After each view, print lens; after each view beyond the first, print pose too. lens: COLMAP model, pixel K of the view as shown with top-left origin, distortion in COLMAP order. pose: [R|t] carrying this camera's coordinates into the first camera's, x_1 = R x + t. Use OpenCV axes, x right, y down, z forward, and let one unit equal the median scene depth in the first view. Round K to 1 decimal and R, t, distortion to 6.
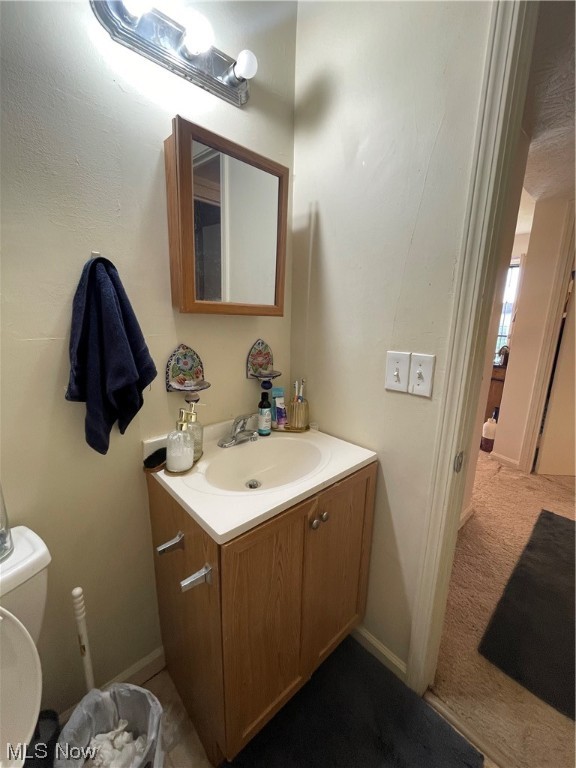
lens RADIAL K [[309.5, 0, 288.0], [0, 309.5, 384.0], [0, 0, 1]] dist [-0.001606, -0.000185]
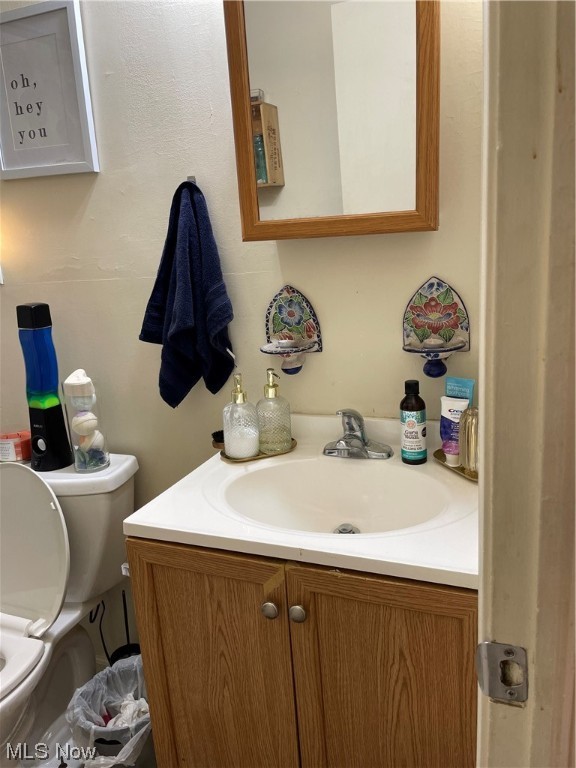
lens RADIAL K [[582.9, 0, 288.0], [0, 582.9, 384.0], [0, 0, 1]] dist [0.057412, -0.101296]
pose [[0.418827, 0.171692, -0.891687, 0.787834], [-0.119124, 0.983865, 0.133488, -0.080808], [0.900219, 0.050313, 0.432521, 0.428793]]
